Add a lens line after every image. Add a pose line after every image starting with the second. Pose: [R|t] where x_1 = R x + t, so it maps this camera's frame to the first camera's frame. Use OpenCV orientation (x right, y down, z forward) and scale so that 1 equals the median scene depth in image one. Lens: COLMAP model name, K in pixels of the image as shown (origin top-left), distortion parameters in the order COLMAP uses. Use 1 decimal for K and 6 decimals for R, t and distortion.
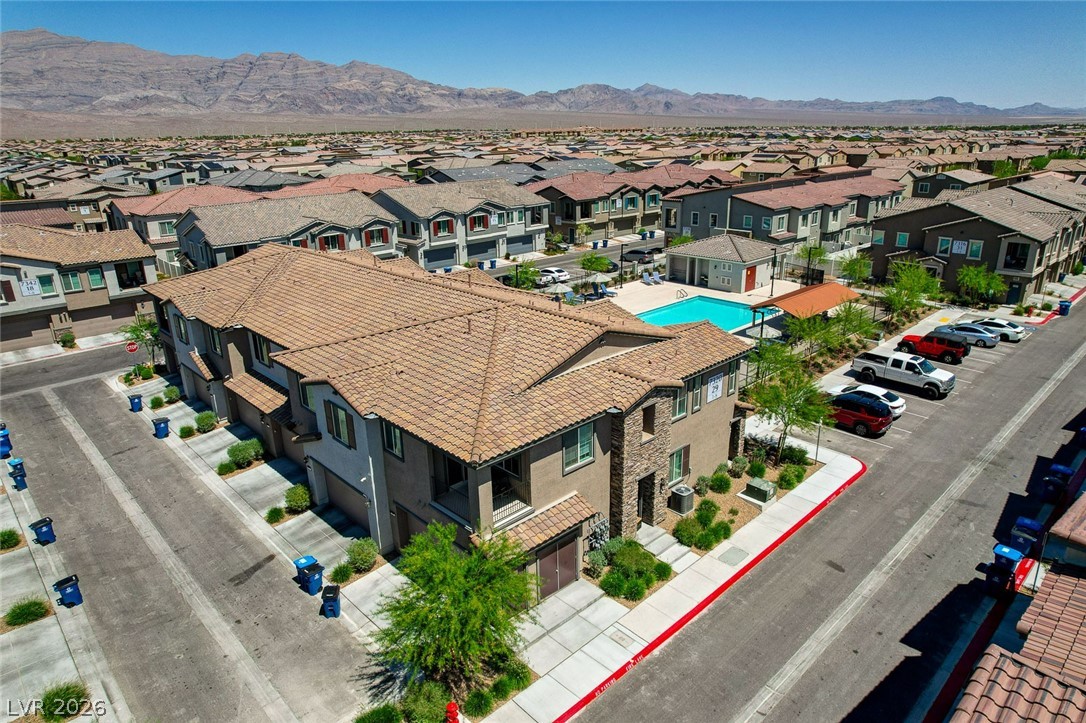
lens RADIAL K [[700.4, 0, 543.0], [0, 700.4, 361.5], [0, 0, 1]] dist [-0.066202, 0.077203]
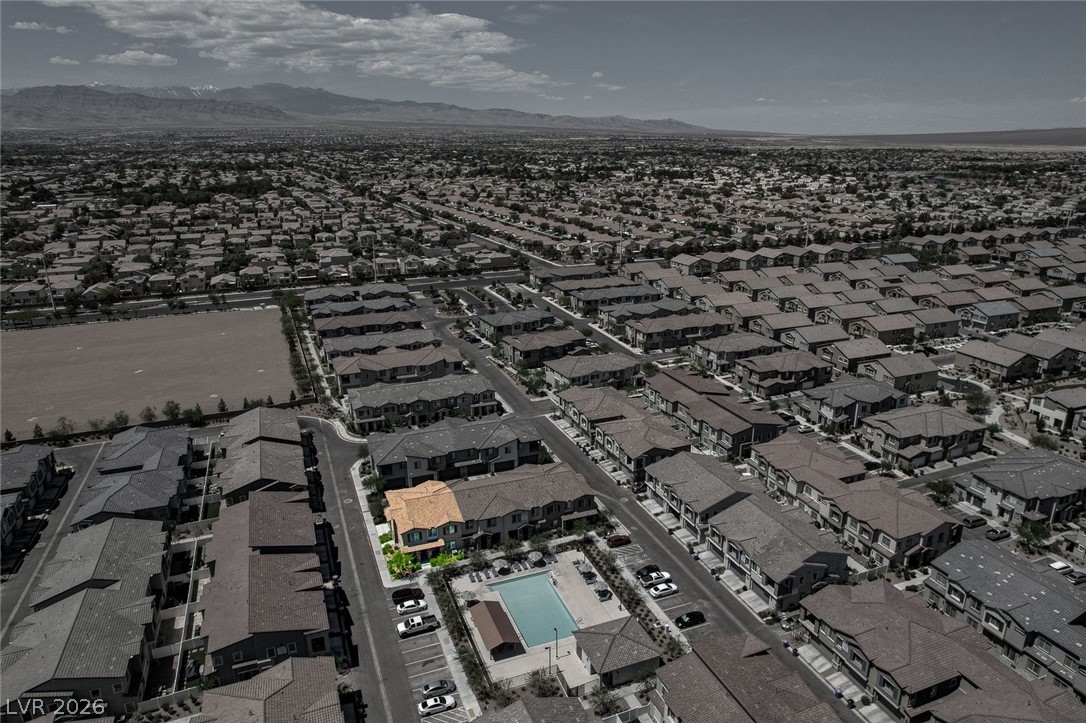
lens RADIAL K [[711.7, 0, 571.7], [0, 711.7, 357.7], [0, 0, 1]] dist [-0.074452, 0.065669]
pose [[-0.356672, 0.296359, -0.885977, 1.818166], [-0.298419, 0.862526, 0.408651, -1.584367], [0.885286, 0.410147, -0.219200, 1.349269]]
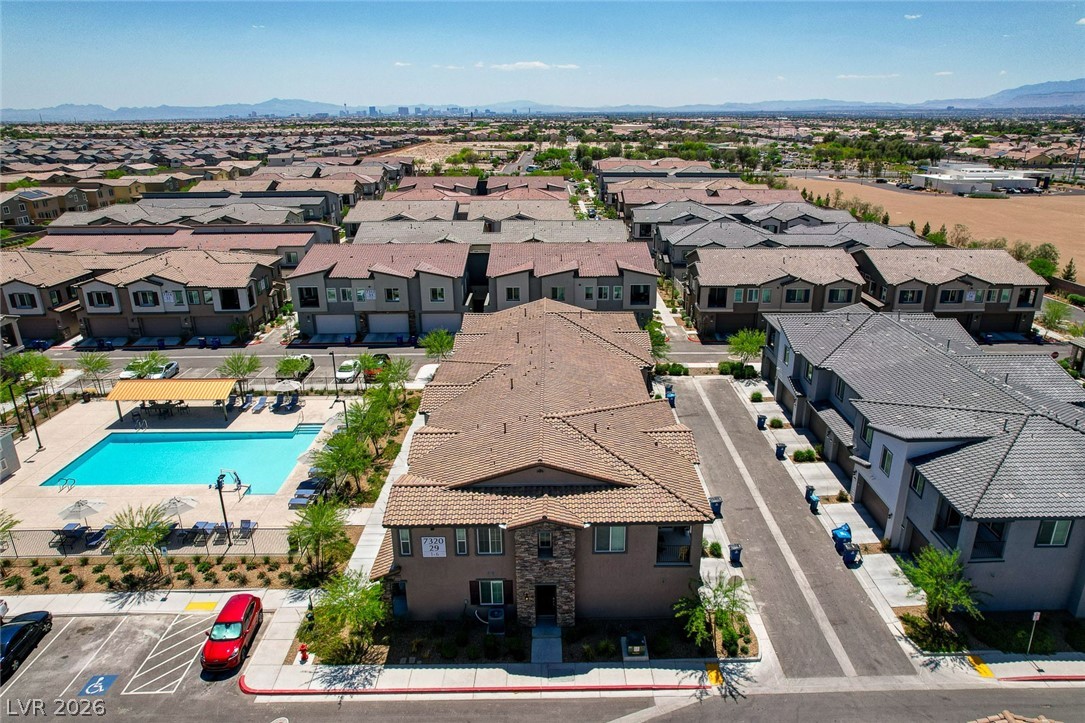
lens RADIAL K [[711.0, 0, 571.2], [0, 711.0, 357.7], [0, 0, 1]] dist [-0.074452, 0.065669]
pose [[-0.744854, -0.202512, 0.635753, -0.785020], [0.226711, 0.819323, 0.526604, -0.582981], [-0.627530, 0.536375, -0.564365, 1.248554]]
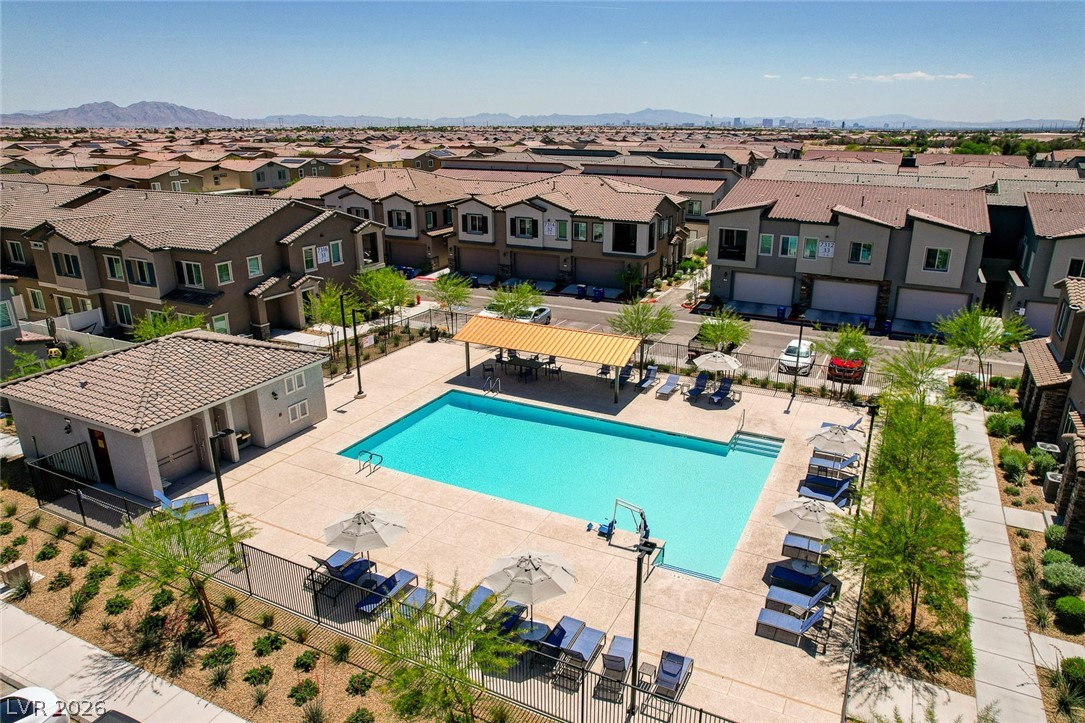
lens RADIAL K [[711.0, 0, 571.2], [0, 711.0, 357.7], [0, 0, 1]] dist [-0.074452, 0.065669]
pose [[-0.351615, -0.280952, 0.892991, -0.268008], [0.301812, 0.868947, 0.392226, -0.354859], [-0.886158, 0.407428, -0.220740, 1.187377]]
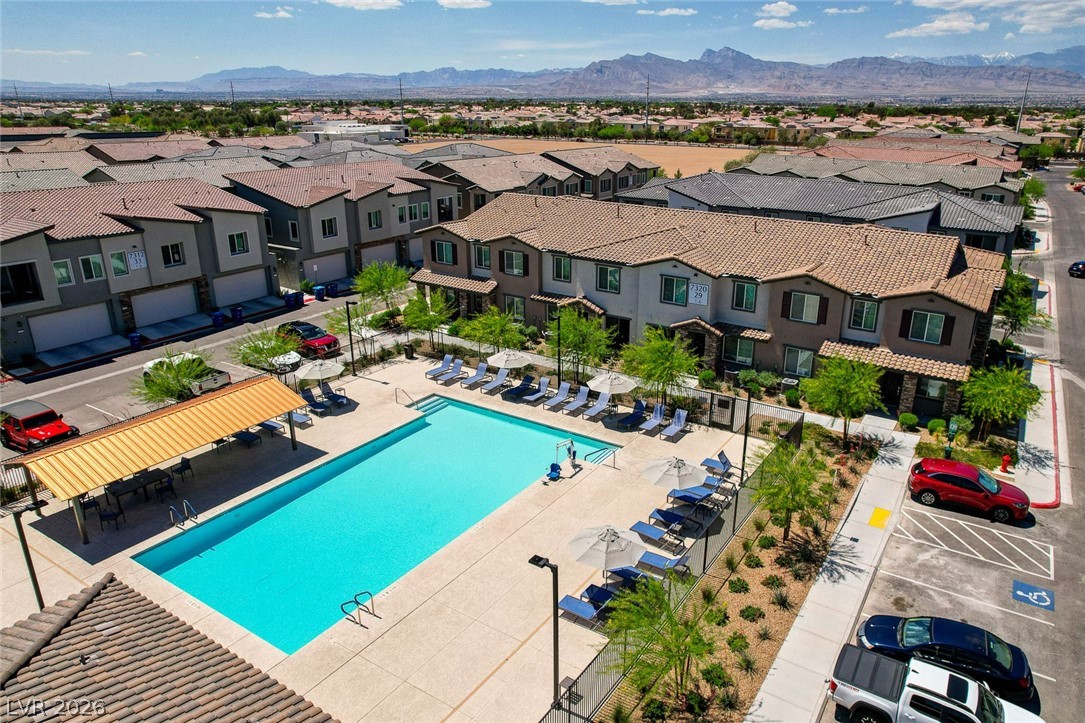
lens RADIAL K [[727.3, 0, 583.2], [0, 727.3, 358.6], [0, 0, 1]] dist [-0.080750, 0.071060]
pose [[-0.967882, 0.093191, -0.233493, 0.208171], [-0.073293, 0.783816, 0.616652, -0.498211], [0.240482, 0.613960, -0.751812, 1.493014]]
